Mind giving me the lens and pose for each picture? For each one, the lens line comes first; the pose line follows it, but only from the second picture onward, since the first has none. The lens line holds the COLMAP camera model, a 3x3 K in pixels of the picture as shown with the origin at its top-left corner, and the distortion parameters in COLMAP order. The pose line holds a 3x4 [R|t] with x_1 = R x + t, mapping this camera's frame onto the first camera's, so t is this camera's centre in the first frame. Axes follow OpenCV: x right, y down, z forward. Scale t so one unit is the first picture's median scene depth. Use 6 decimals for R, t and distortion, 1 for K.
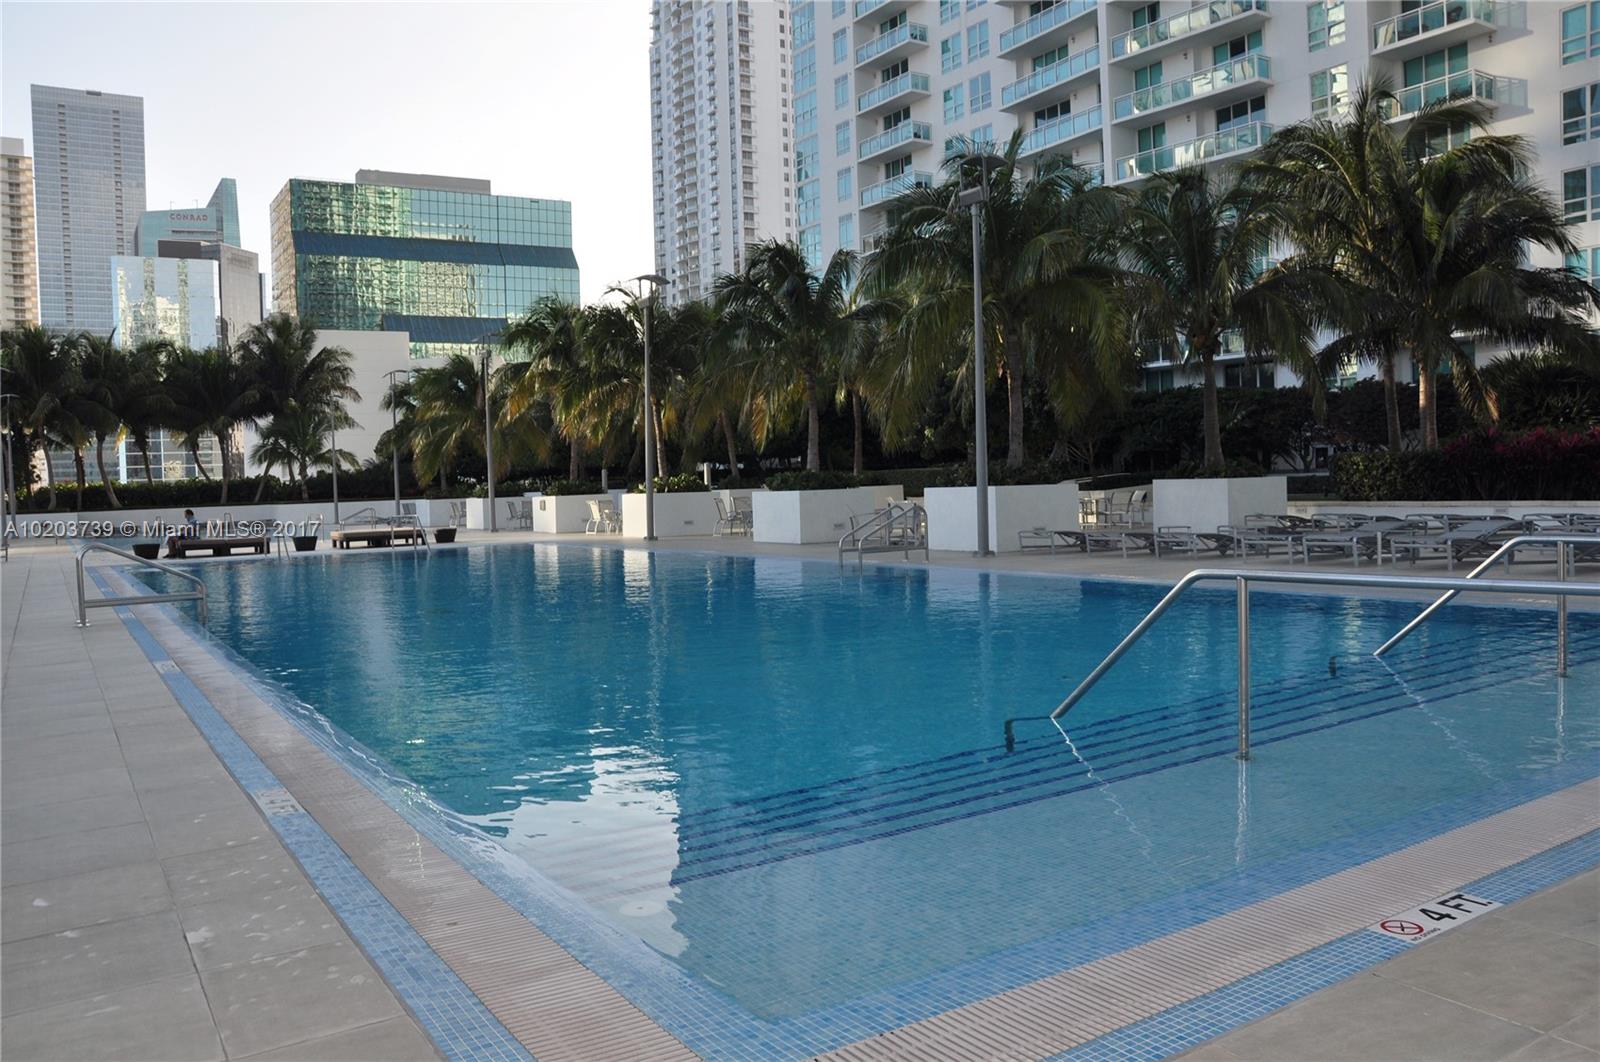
lens RADIAL K [[1208.6, 0, 752.7], [0, 1208.6, 528.0], [0, 0, 1]] dist [-0.089324, 0.084683]
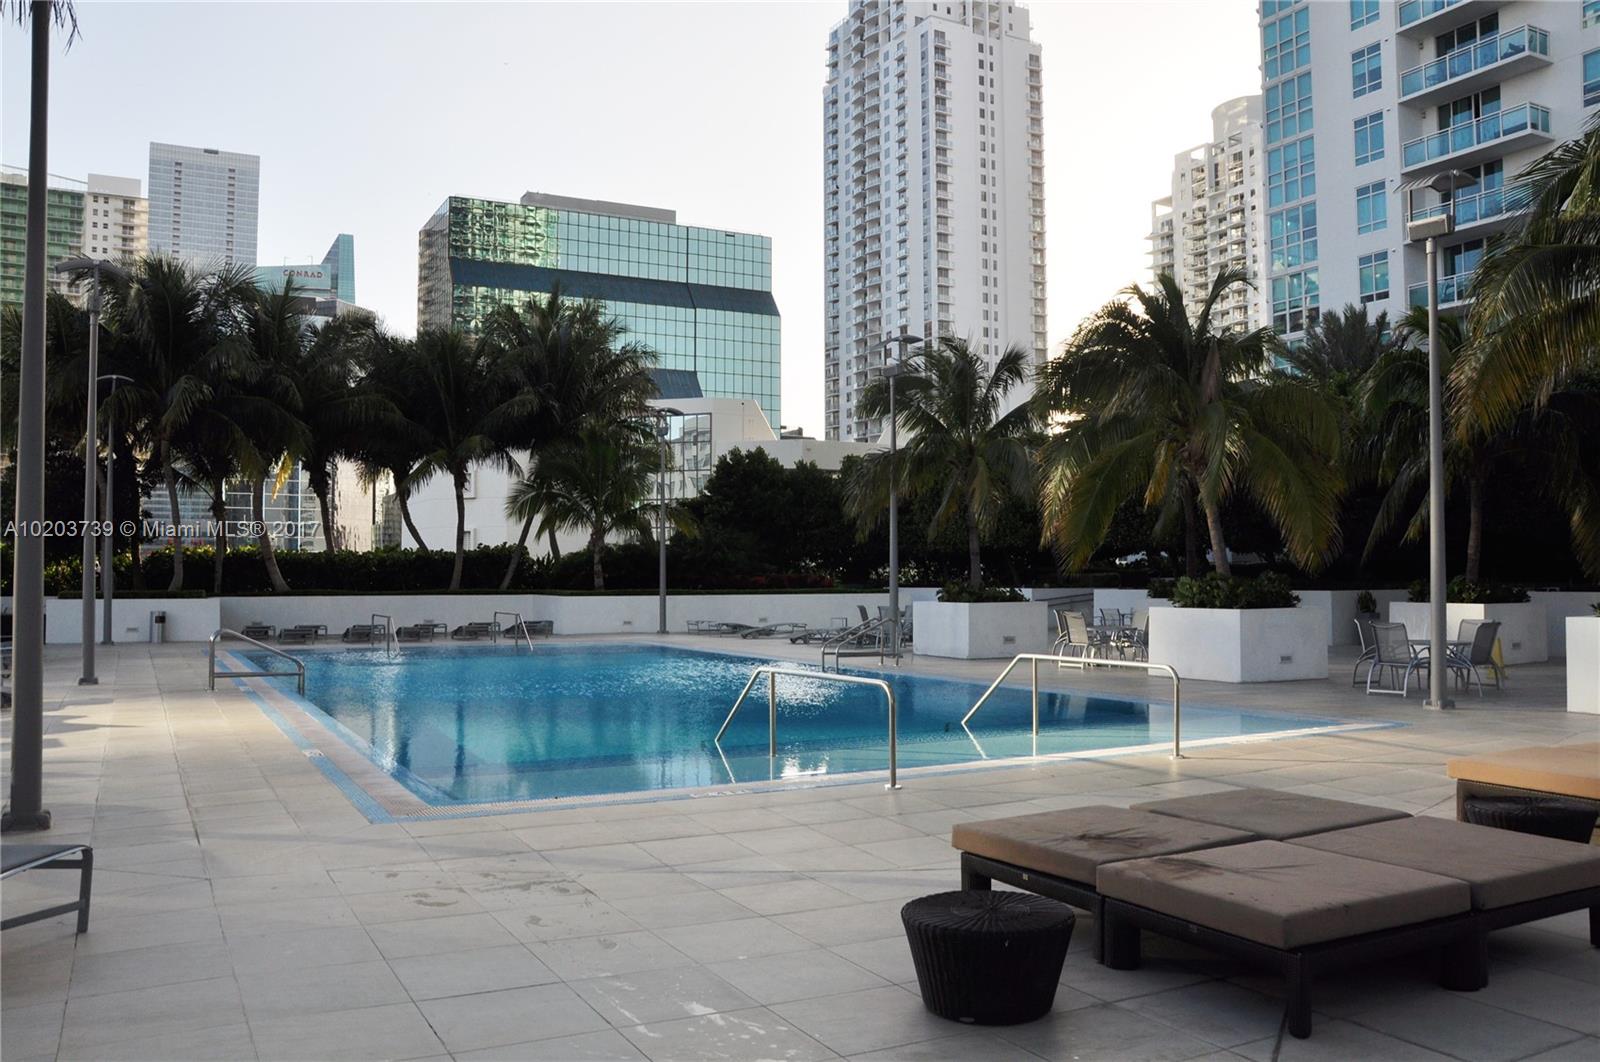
lens RADIAL K [[1250.0, 0, 752.7], [0, 1250.0, 533.7], [0, 0, 1]] dist [-0.040469, 0.003798]
pose [[0.996681, 0.031651, -0.074999, -0.065807], [-0.036891, 0.996897, -0.069537, -0.002838], [0.072565, 0.072073, 0.994756, 0.103613]]
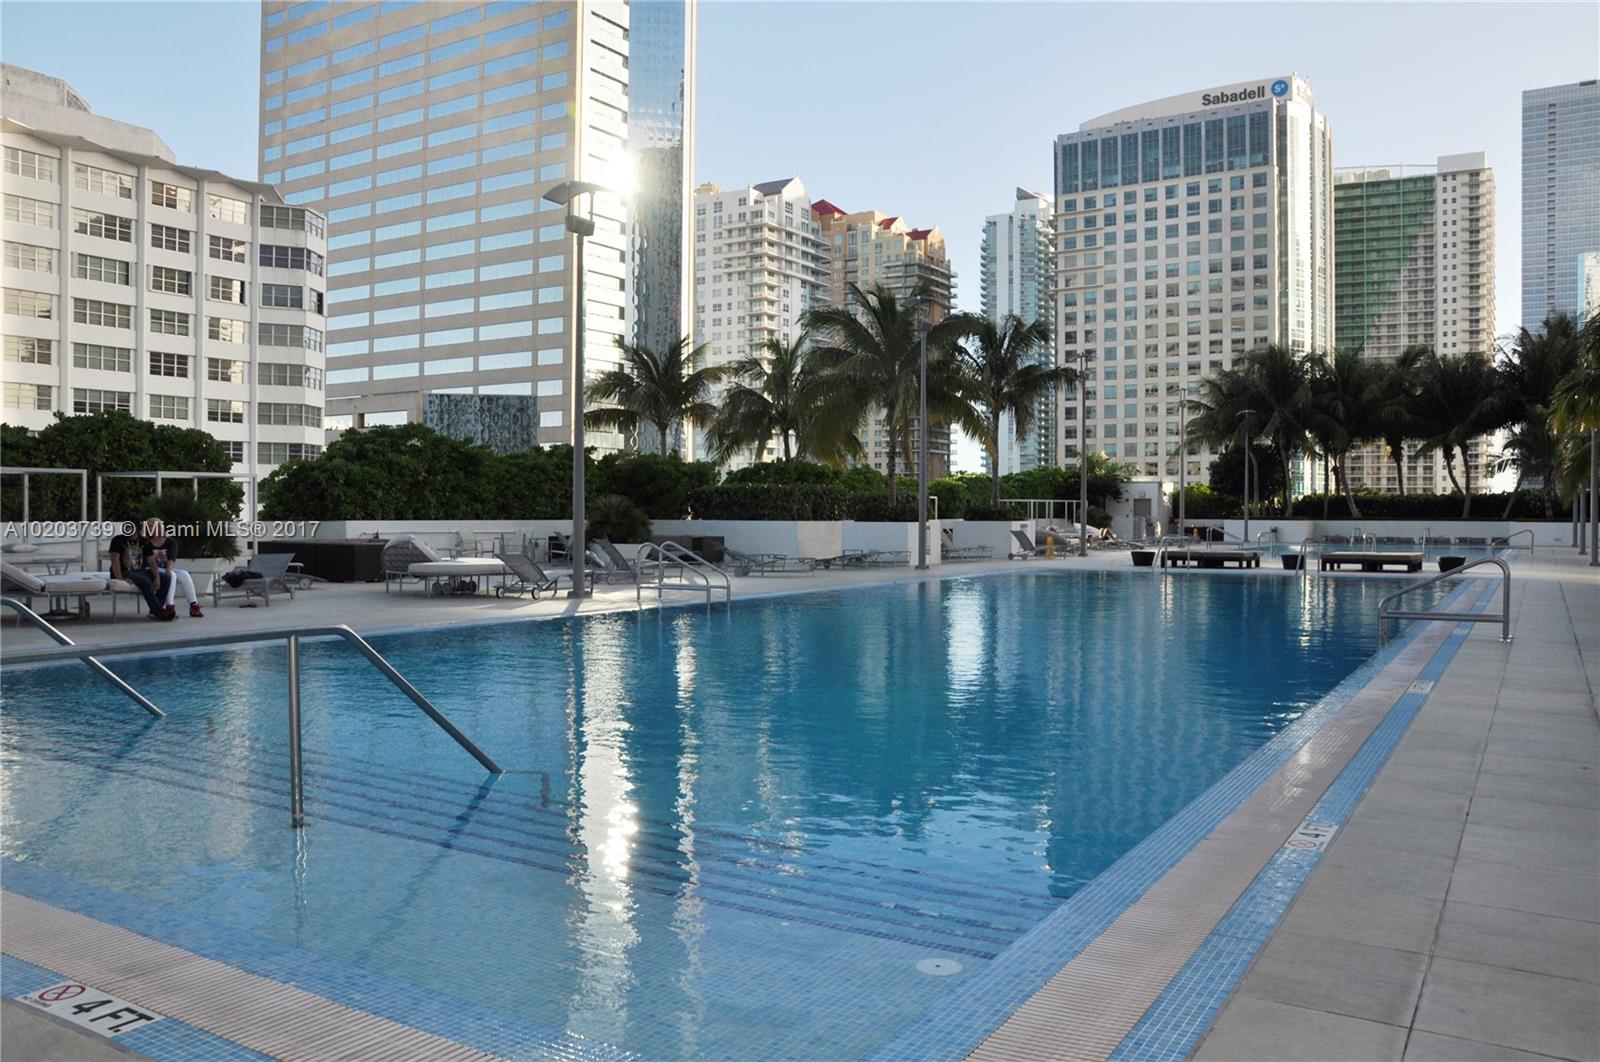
lens RADIAL K [[1239.2, 0, 806.2], [0, 1239.2, 529.7], [0, 0, 1]] dist [-0.140438, 0.120918]
pose [[0.461312, 0.050639, -0.885792, 0.040571], [-0.055474, 0.998063, 0.028167, -0.002448], [0.885502, 0.036145, 0.463227, 0.026097]]
